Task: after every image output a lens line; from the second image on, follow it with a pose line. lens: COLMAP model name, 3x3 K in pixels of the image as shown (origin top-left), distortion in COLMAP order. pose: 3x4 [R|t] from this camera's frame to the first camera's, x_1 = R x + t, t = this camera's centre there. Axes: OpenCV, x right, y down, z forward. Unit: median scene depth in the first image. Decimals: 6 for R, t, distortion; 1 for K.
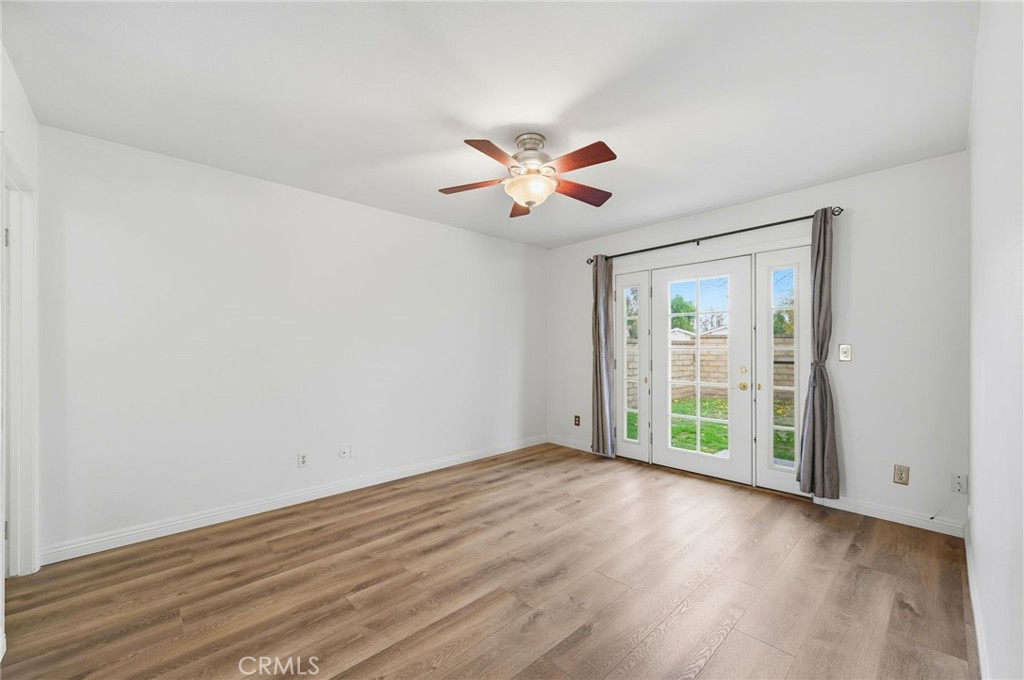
lens RADIAL K [[404.3, 0, 519.0], [0, 404.3, 344.7], [0, 0, 1]] dist [0.006431, 0.000164]
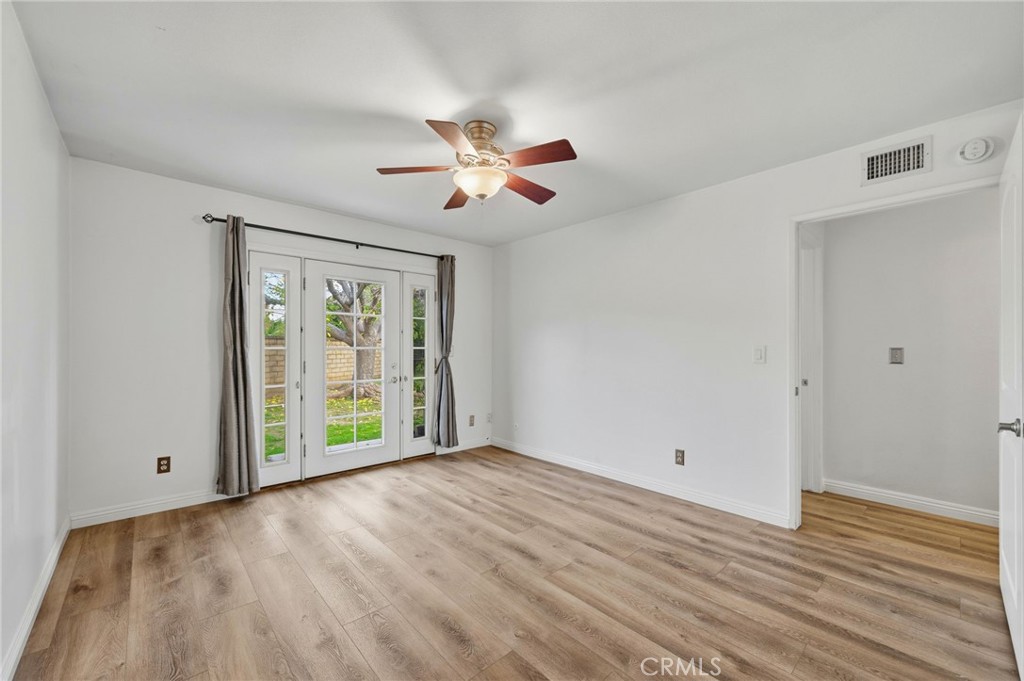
lens RADIAL K [[404.3, 0, 515.0], [0, 404.3, 346.6], [0, 0, 1]] dist [0.006431, 0.000164]
pose [[0.020668, 0.007856, 0.999756, -0.576641], [-0.009212, 0.999928, -0.007667, 0.009105], [-0.999744, -0.009052, 0.020739, 0.562293]]
